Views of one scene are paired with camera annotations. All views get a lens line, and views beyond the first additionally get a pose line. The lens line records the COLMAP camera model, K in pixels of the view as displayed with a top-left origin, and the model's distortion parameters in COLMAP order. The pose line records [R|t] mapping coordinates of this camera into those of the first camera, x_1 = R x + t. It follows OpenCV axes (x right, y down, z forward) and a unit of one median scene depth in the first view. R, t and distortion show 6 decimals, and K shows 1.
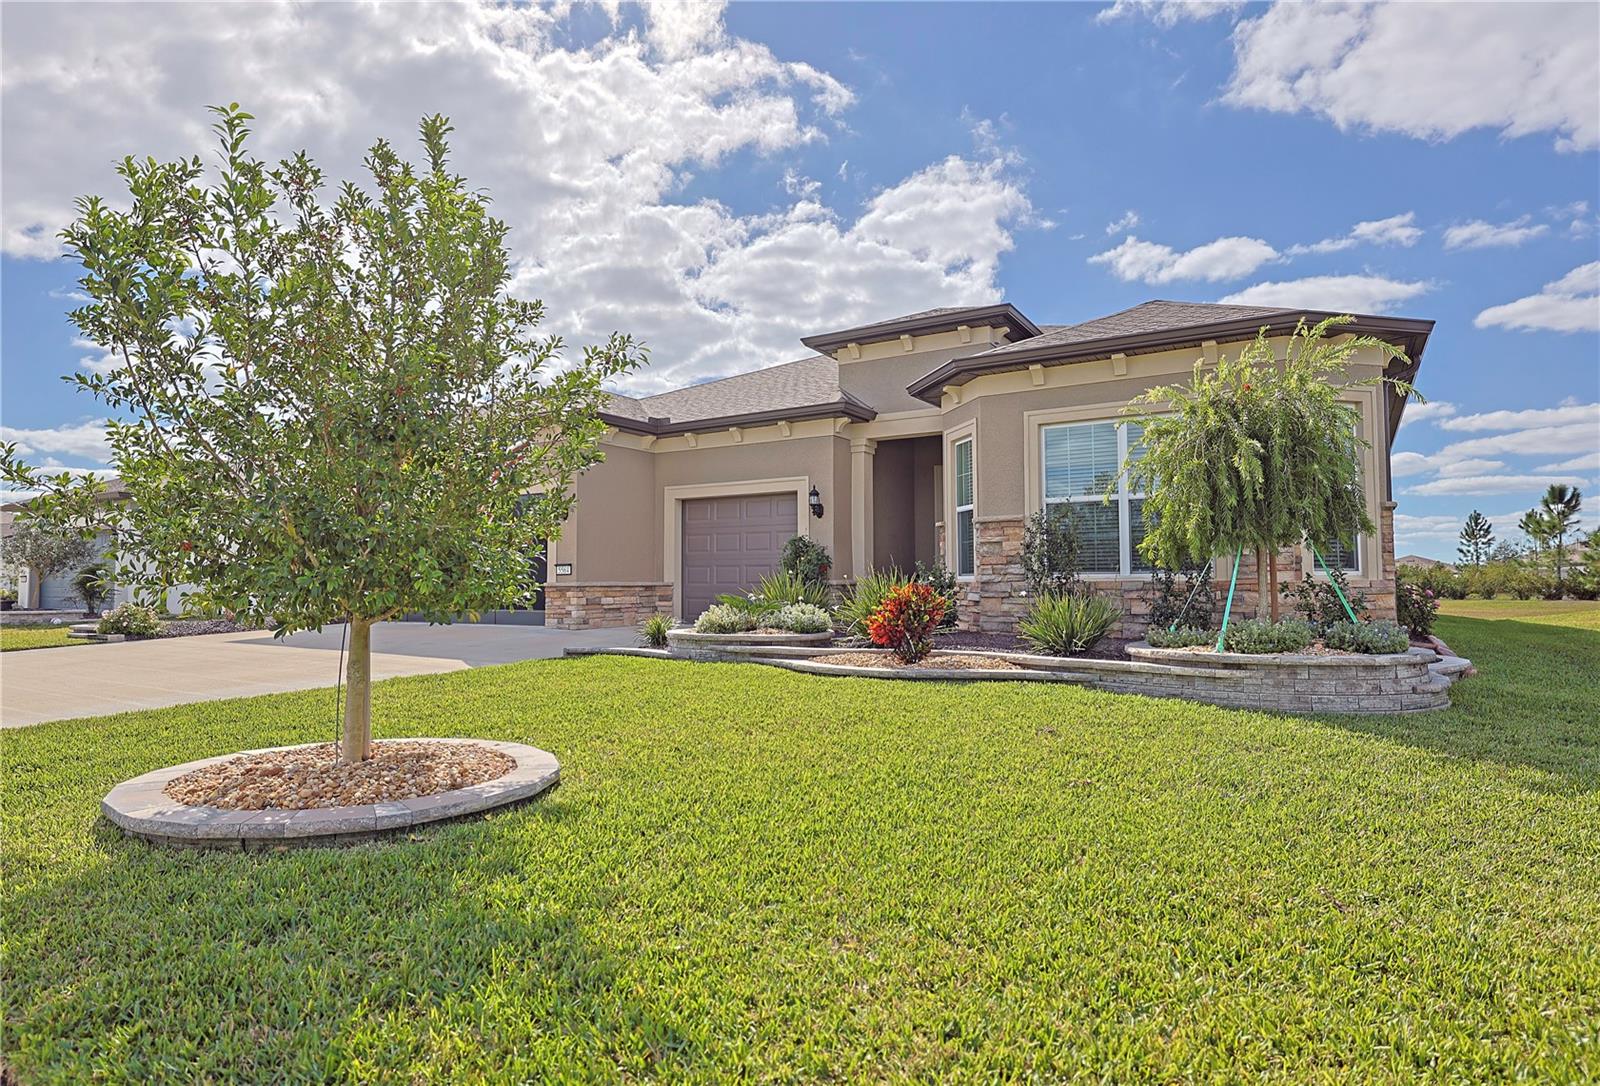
lens RADIAL K [[891.2, 0, 798.5], [0, 891.2, 539.8], [0, 0, 1]] dist [-0.003154, -0.000155]
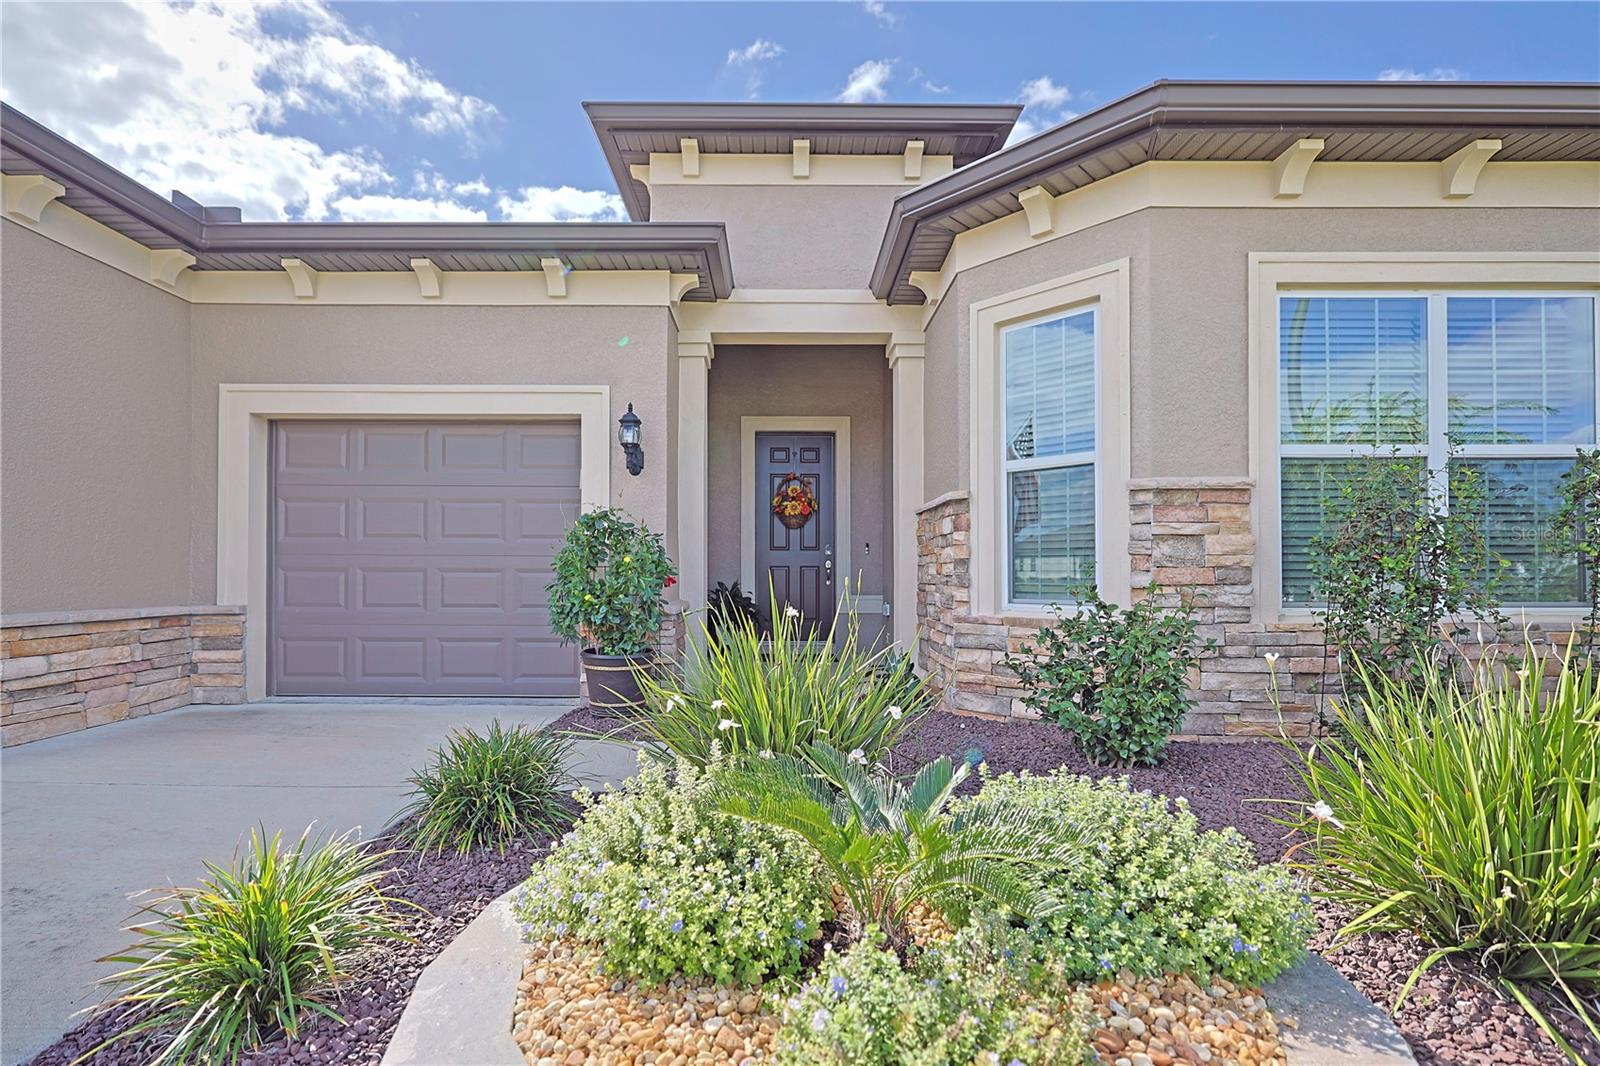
lens RADIAL K [[761.9, 0, 824.6], [0, 761.9, 566.8], [0, 0, 1]] dist [-0.001088, -0.000019]
pose [[0.850930, 0.010010, 0.525184, -0.104806], [-0.030529, 0.999071, 0.030423, 0.009588], [-0.524392, -0.041921, 0.850445, 0.590901]]
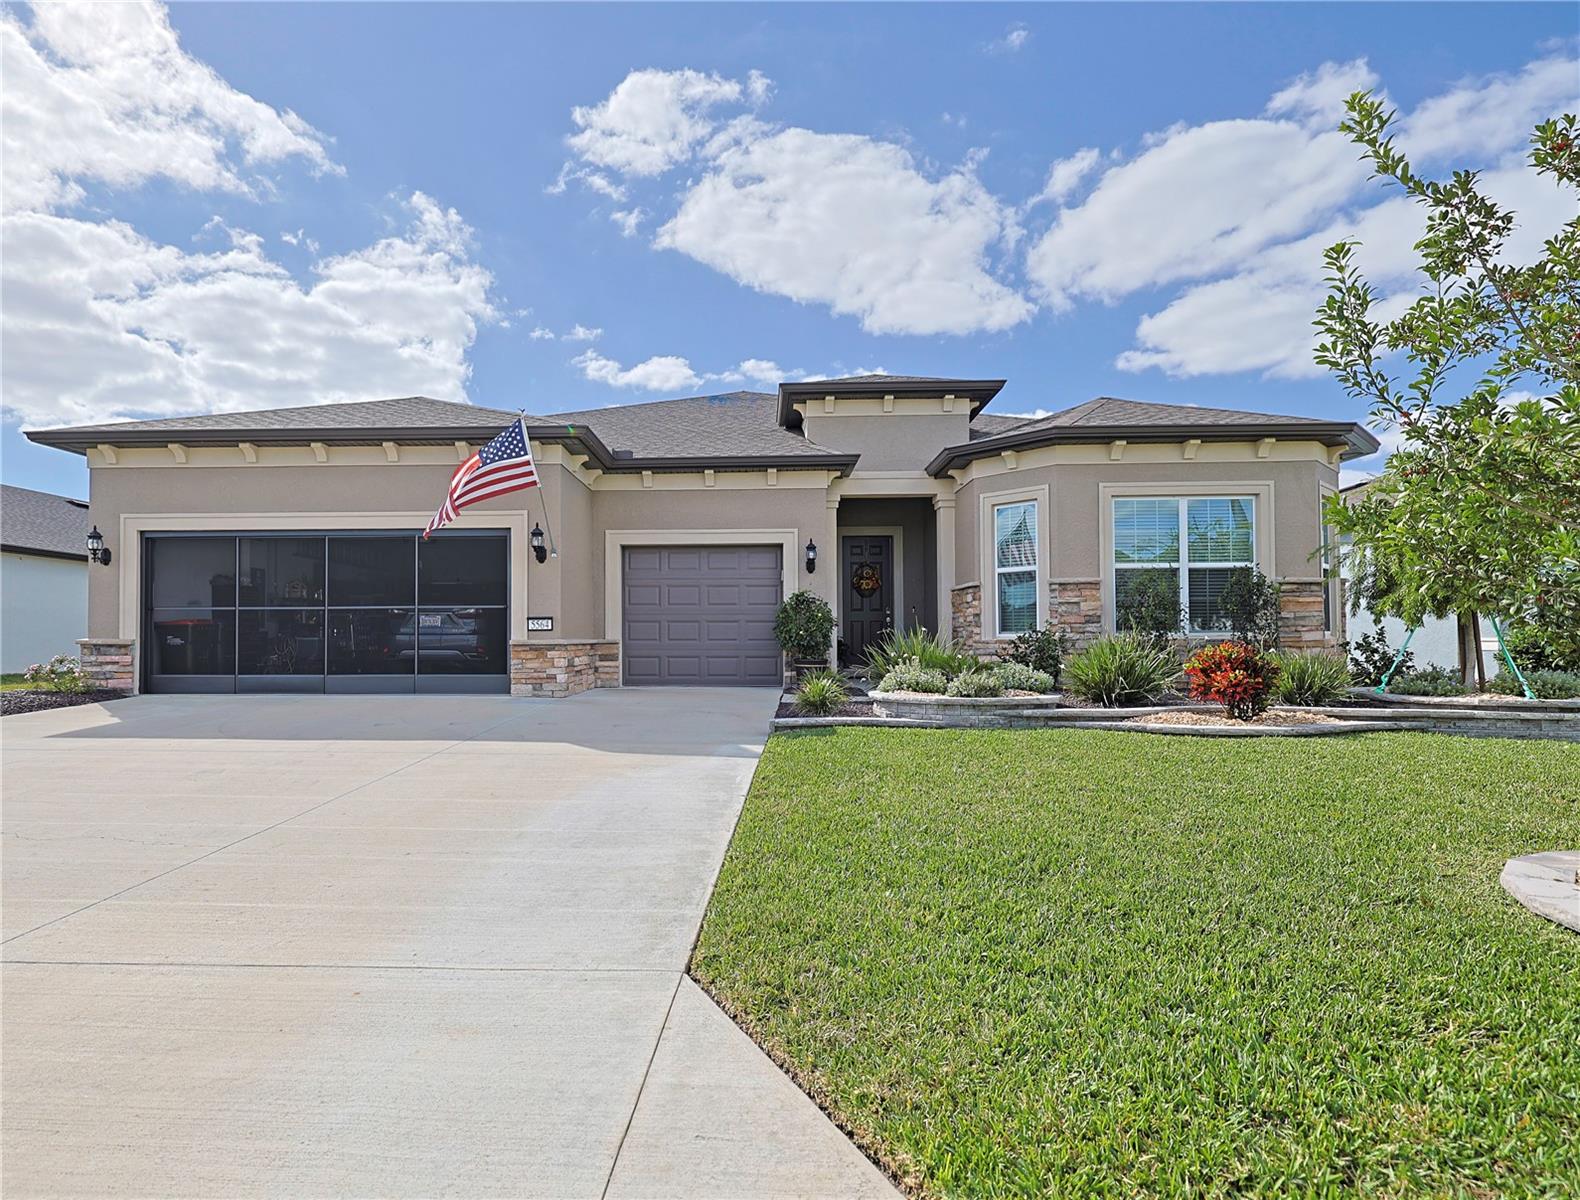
lens RADIAL K [[814.6, 0, 786.4], [0, 814.6, 616.8], [0, 0, 1]] dist [0.000945, -0.000200]
pose [[0.872642, 0.014401, 0.488148, -0.427924], [-0.024317, 0.999607, 0.013980, 0.011144], [-0.487755, -0.024070, 0.872649, 0.241382]]
